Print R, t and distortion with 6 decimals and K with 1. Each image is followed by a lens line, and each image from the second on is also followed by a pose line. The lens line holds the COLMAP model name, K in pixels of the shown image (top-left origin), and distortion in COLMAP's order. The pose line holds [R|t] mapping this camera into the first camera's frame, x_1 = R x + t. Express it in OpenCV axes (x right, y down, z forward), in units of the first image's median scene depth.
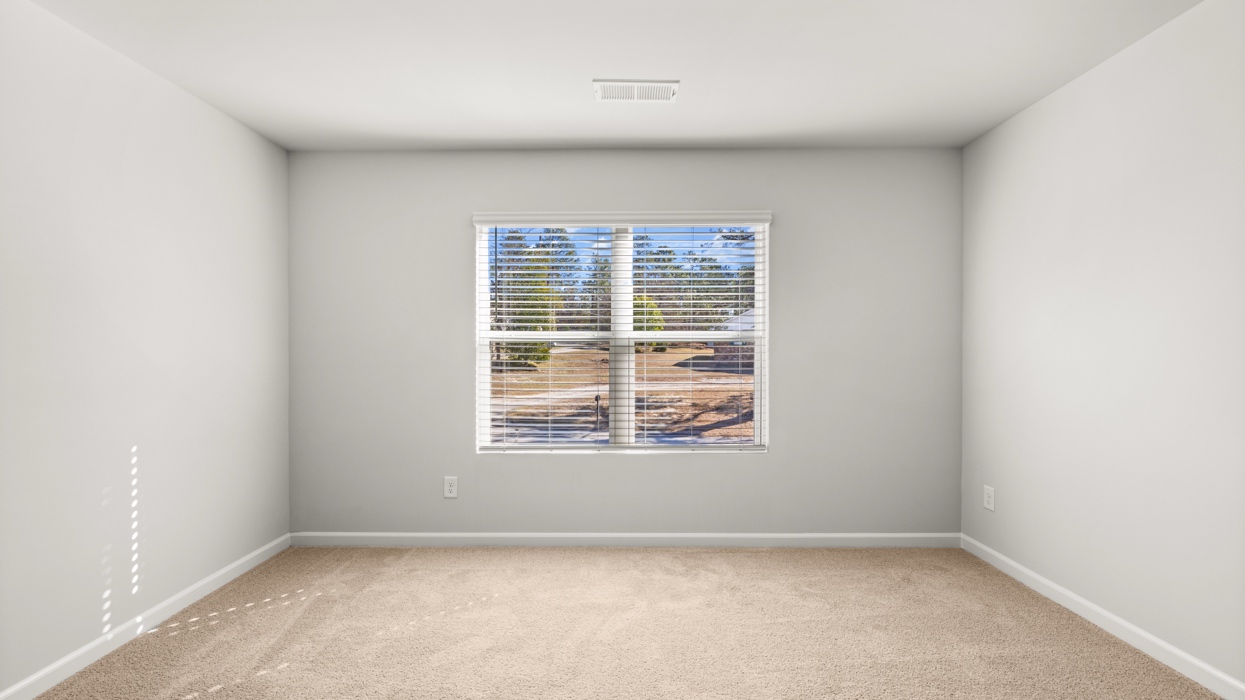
lens RADIAL K [[523.5, 0, 617.3], [0, 523.5, 359.1], [0, 0, 1]] dist [-0.001612, -0.000116]
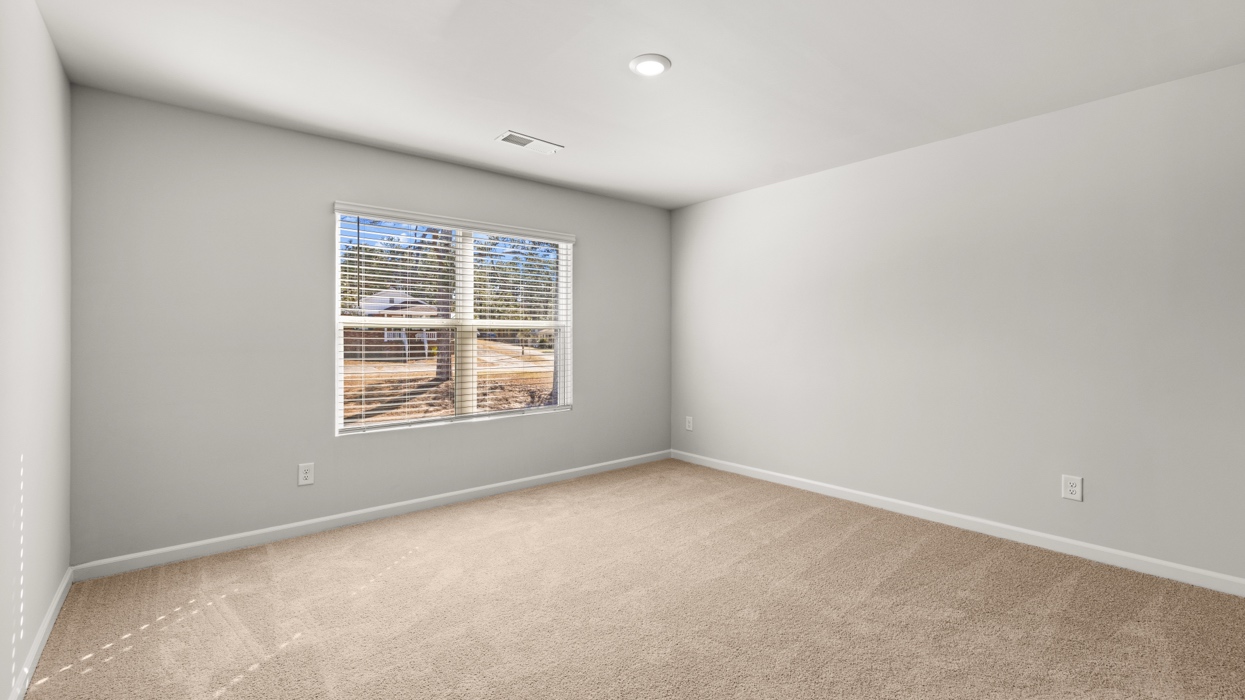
lens RADIAL K [[525.1, 0, 620.3], [0, 525.1, 346.6], [0, 0, 1]] dist [-0.000950, 0.000362]
pose [[0.763050, -0.011138, 0.646244, -0.517389], [0.011125, 0.999930, 0.004097, 0.007952], [-0.646244, 0.004063, 0.763120, -0.139429]]
